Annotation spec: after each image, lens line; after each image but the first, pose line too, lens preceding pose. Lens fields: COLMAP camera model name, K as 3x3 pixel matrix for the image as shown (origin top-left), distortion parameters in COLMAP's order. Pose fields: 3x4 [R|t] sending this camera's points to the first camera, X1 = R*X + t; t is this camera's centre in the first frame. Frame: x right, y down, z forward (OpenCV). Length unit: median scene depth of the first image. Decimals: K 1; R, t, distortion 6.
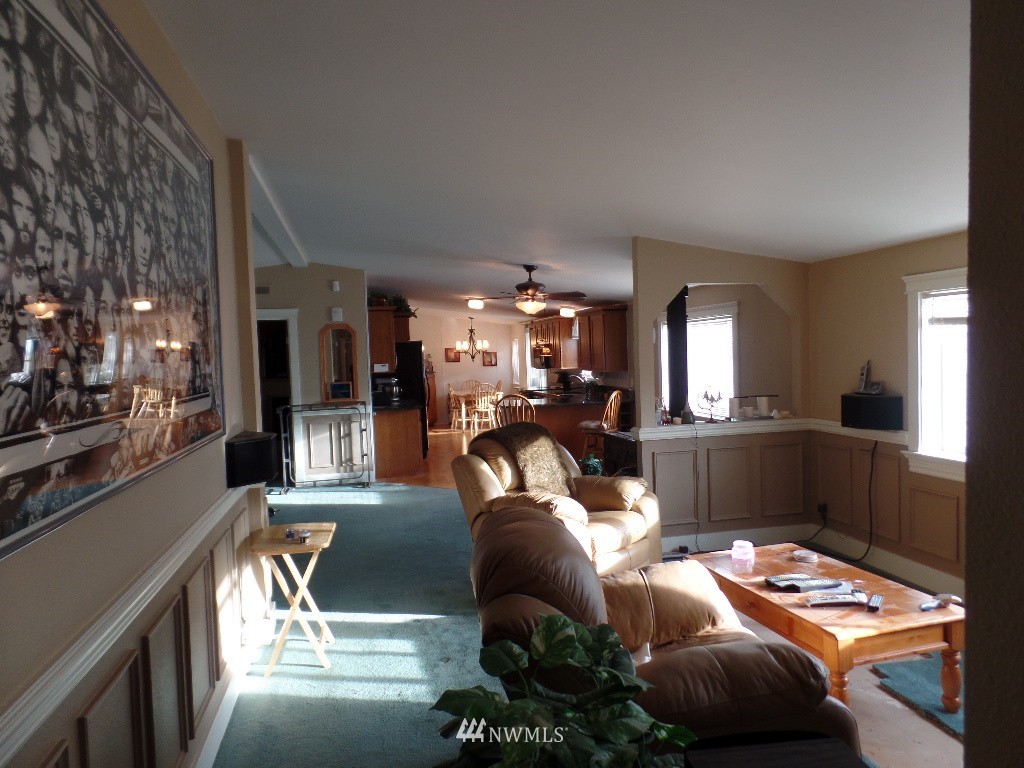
lens RADIAL K [[699.1, 0, 508.3], [0, 699.1, 383.5], [0, 0, 1]] dist [0.006439, -0.000061]
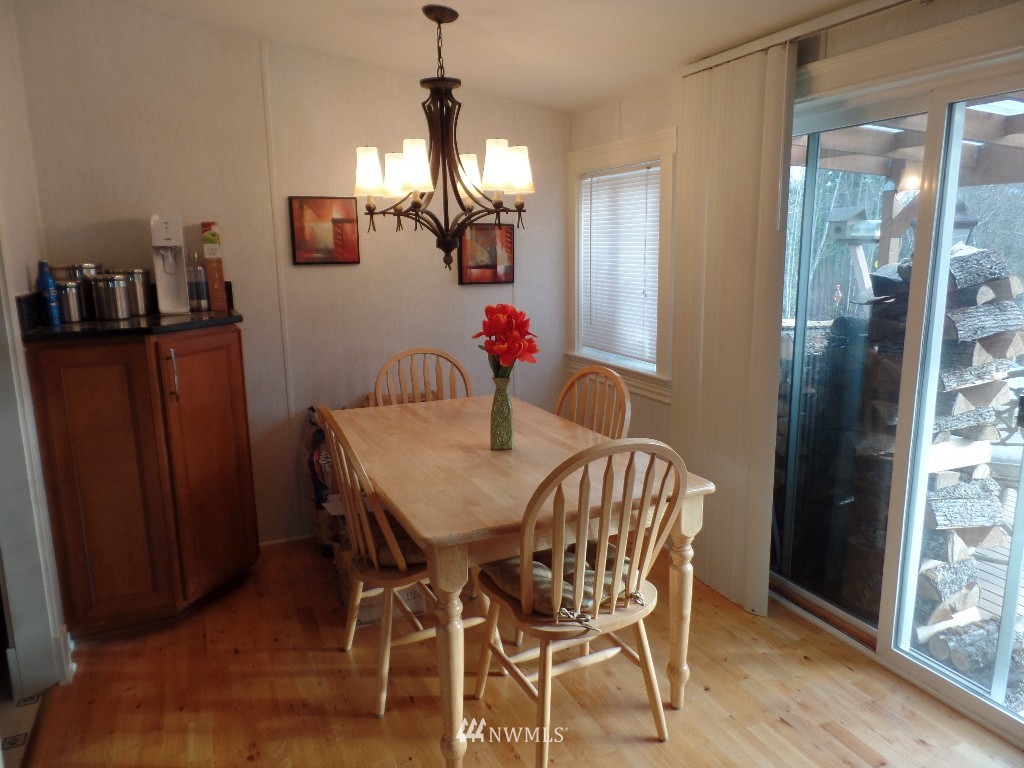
lens RADIAL K [[699.1, 0, 513.8], [0, 699.1, 383.0], [0, 0, 1]] dist [0.006439, -0.000061]
pose [[0.972461, -0.022846, 0.231945, -0.082739], [-0.008802, 0.990874, 0.134505, -0.026660], [-0.232901, -0.132842, 0.963385, 0.858946]]
